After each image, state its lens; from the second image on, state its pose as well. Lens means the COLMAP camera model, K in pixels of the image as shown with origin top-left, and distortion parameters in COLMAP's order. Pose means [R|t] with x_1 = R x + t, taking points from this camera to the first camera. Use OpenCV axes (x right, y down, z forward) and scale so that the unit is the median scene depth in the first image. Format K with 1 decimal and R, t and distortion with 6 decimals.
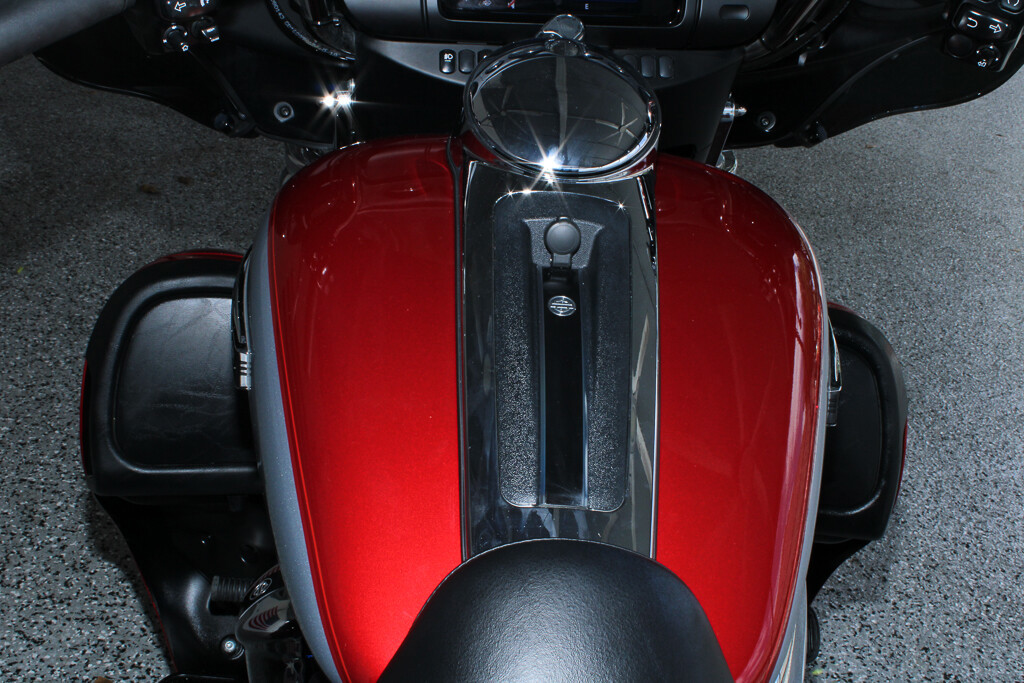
lens RADIAL K [[1190.8, 0, 510.9], [0, 1190.8, 343.9], [0, 0, 1]] dist [-0.036093, 0.000000]
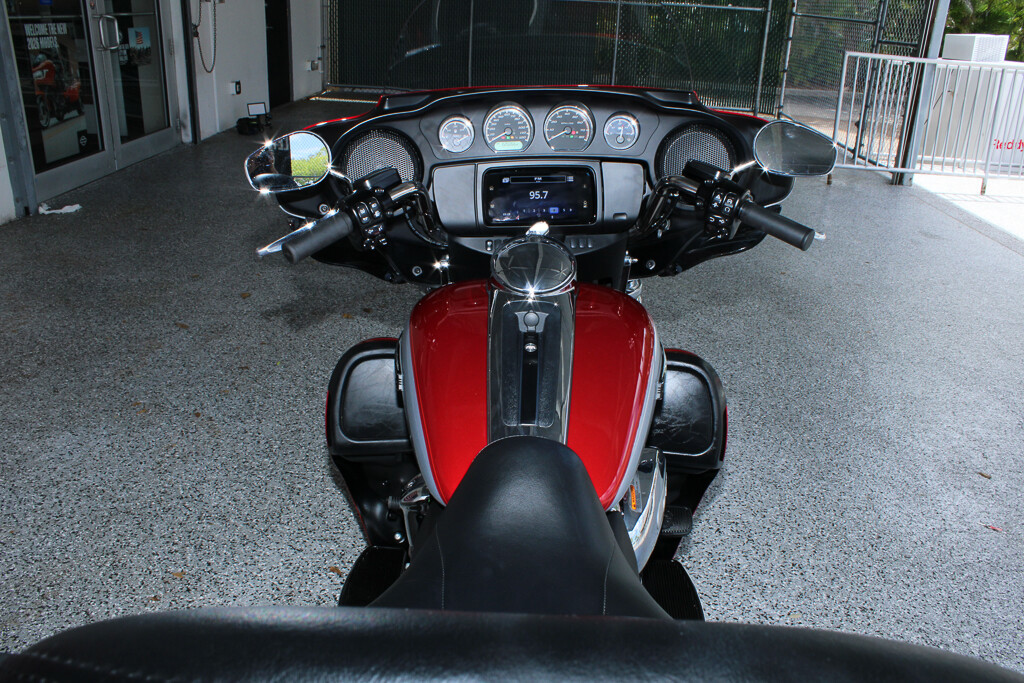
lens RADIAL K [[835.3, 0, 522.0], [0, 835.3, 351.5], [0, 0, 1]] dist [-0.147521, 0.111940]
pose [[0.996119, -0.037777, -0.079497, 0.038933], [0.031043, 0.995957, -0.084293, 0.028555], [0.082360, 0.081498, 0.993265, -0.161824]]
